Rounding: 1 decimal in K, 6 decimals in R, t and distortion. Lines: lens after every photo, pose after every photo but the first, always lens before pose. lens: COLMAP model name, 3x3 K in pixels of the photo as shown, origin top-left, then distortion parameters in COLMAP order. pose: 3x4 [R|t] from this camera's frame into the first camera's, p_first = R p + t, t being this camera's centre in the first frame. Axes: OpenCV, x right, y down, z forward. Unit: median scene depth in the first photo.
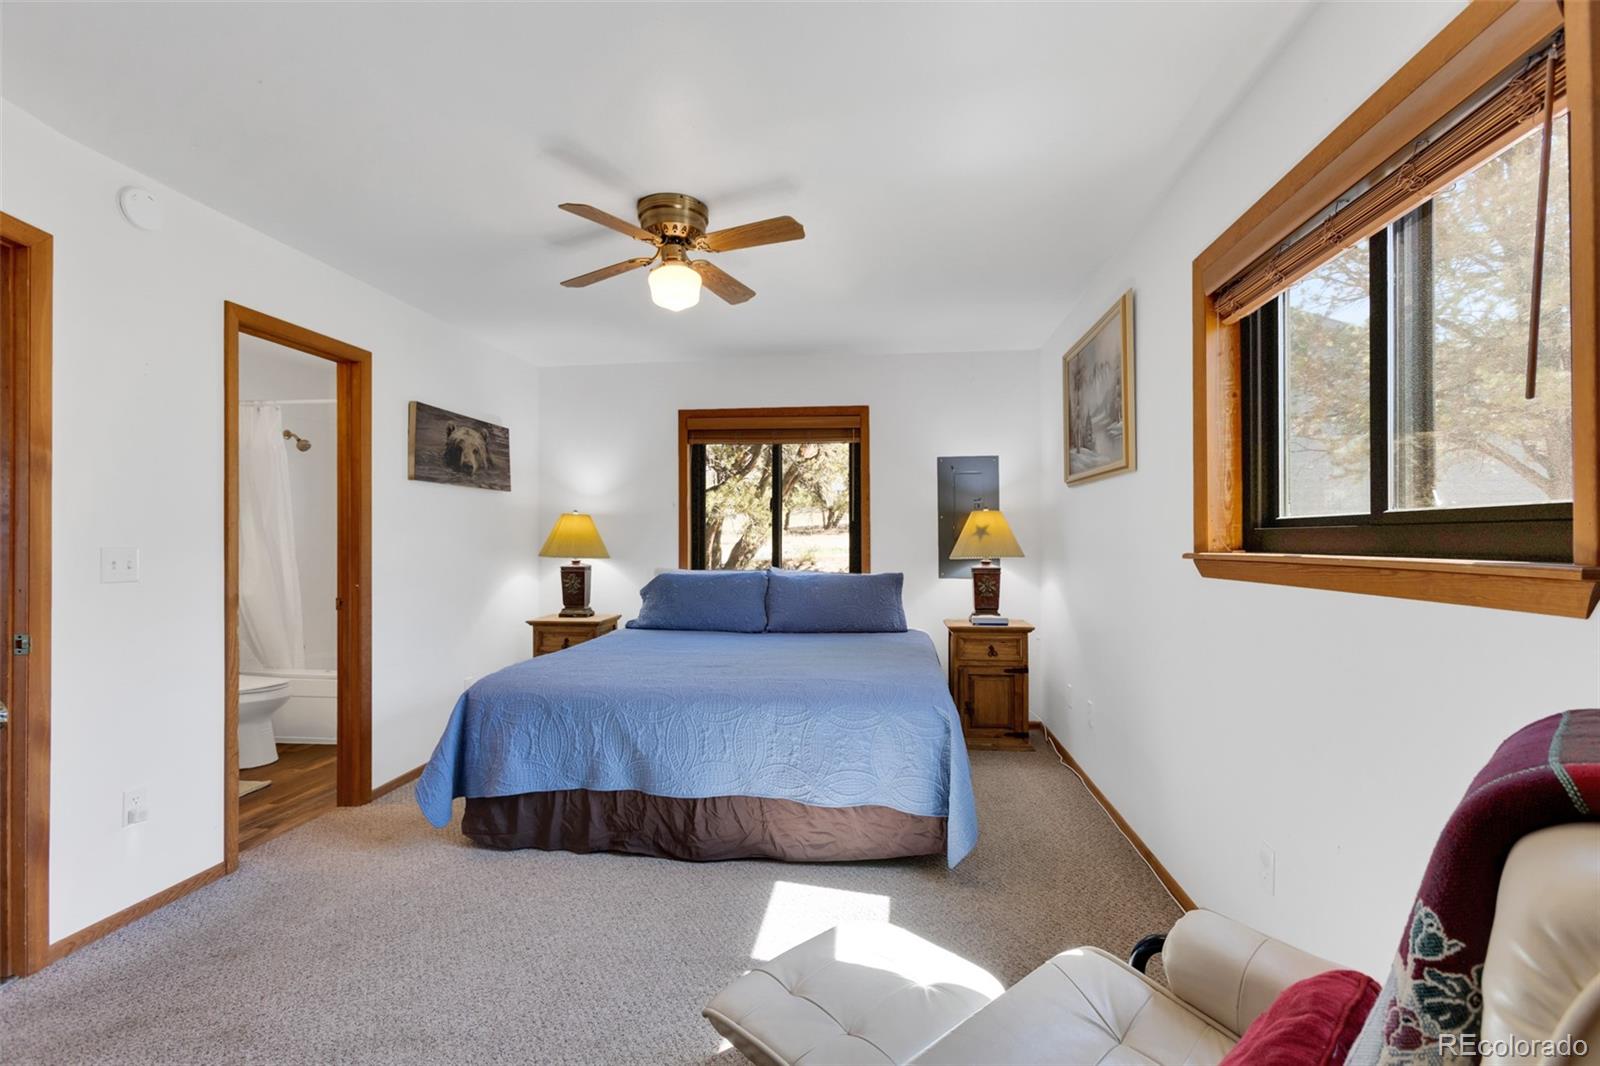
lens RADIAL K [[718.6, 0, 806.5], [0, 718.6, 537.6], [0, 0, 1]] dist [-0.015412, 0.005458]
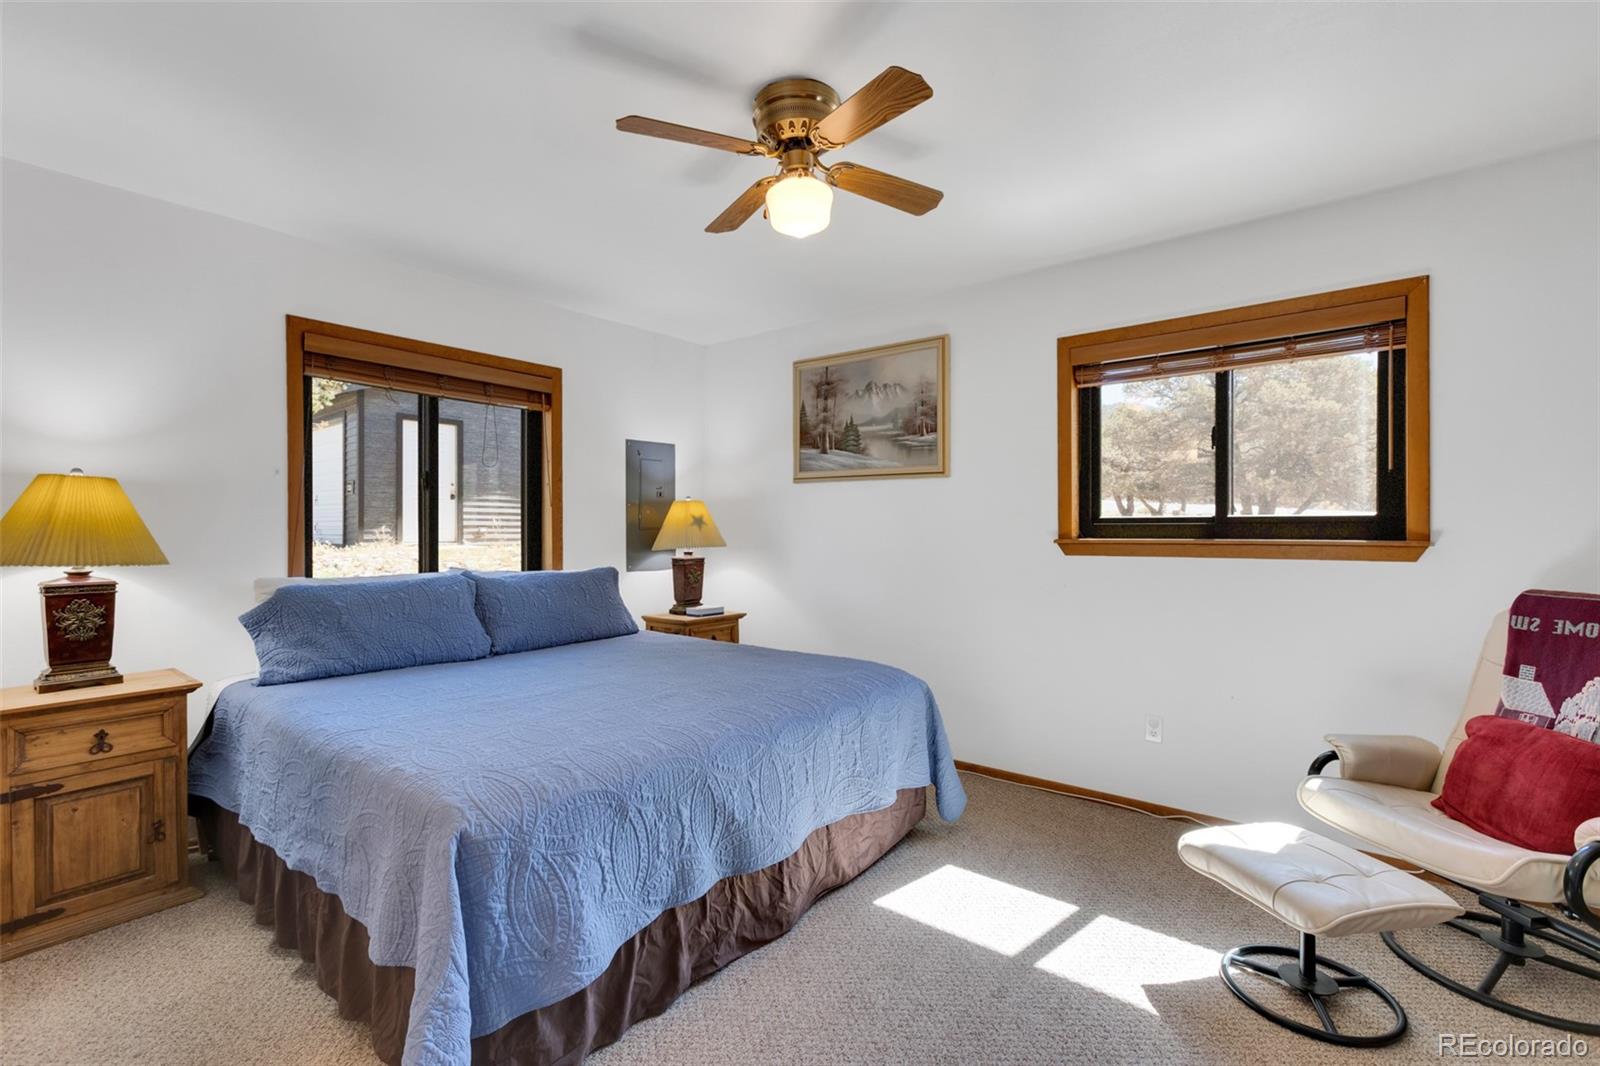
lens RADIAL K [[718.6, 0, 807.2], [0, 718.6, 531.8], [0, 0, 1]] dist [-0.015412, 0.005458]
pose [[0.530501, -0.002012, 0.847682, -0.509932], [-0.003490, 0.999984, 0.004558, 0.001070], [-0.847677, -0.005376, 0.530485, 0.349718]]
